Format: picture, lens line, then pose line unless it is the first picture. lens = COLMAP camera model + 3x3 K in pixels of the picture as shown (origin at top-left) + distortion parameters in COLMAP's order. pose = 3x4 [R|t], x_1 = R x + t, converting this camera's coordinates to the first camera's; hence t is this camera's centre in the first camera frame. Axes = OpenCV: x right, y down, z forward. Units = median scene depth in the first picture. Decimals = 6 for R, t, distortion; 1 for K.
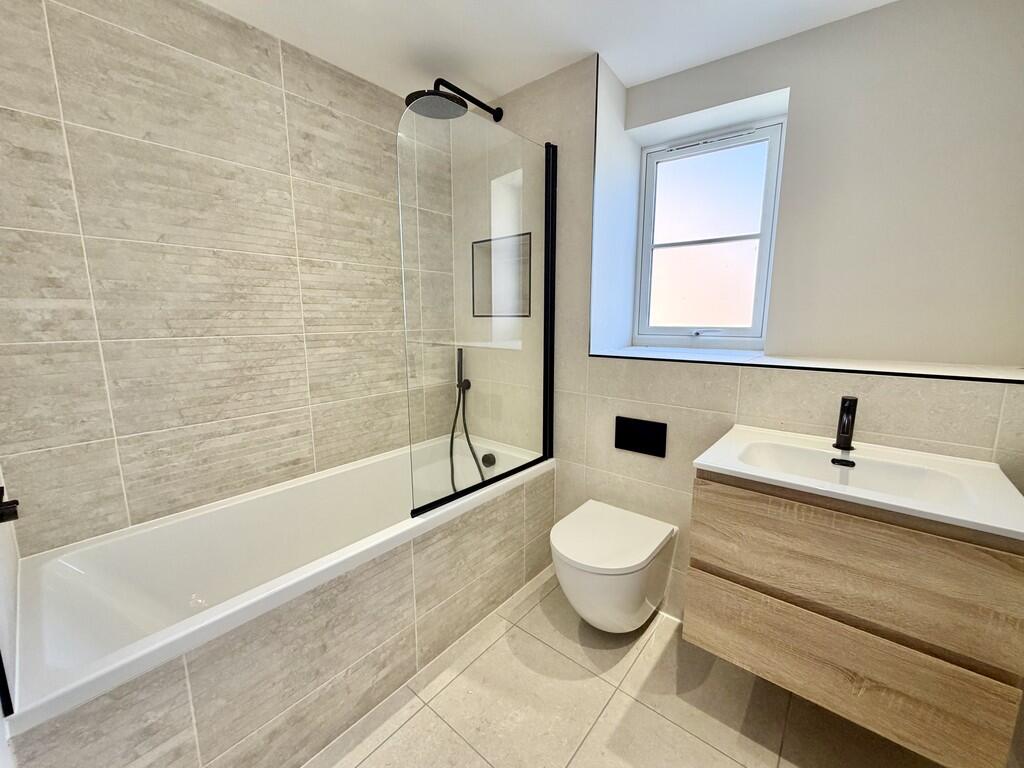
lens RADIAL K [[407.1, 0, 514.1], [0, 407.1, 382.0], [0, 0, 1]] dist [-0.001345, -0.000412]
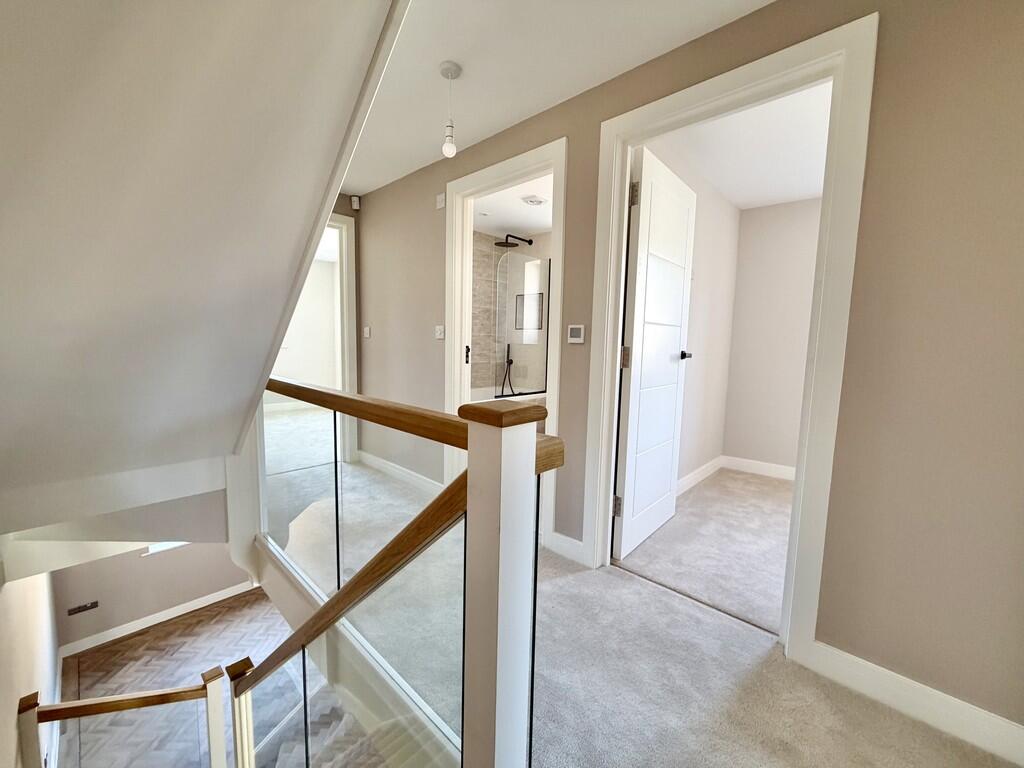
lens RADIAL K [[407.1, 0, 510.3], [0, 407.1, 384.5], [0, 0, 1]] dist [-0.001345, -0.000412]
pose [[0.997959, 0.030229, -0.056251, 0.001349], [-0.033975, 0.997183, -0.066876, 0.272437], [0.054070, 0.068651, 0.996174, -1.110503]]
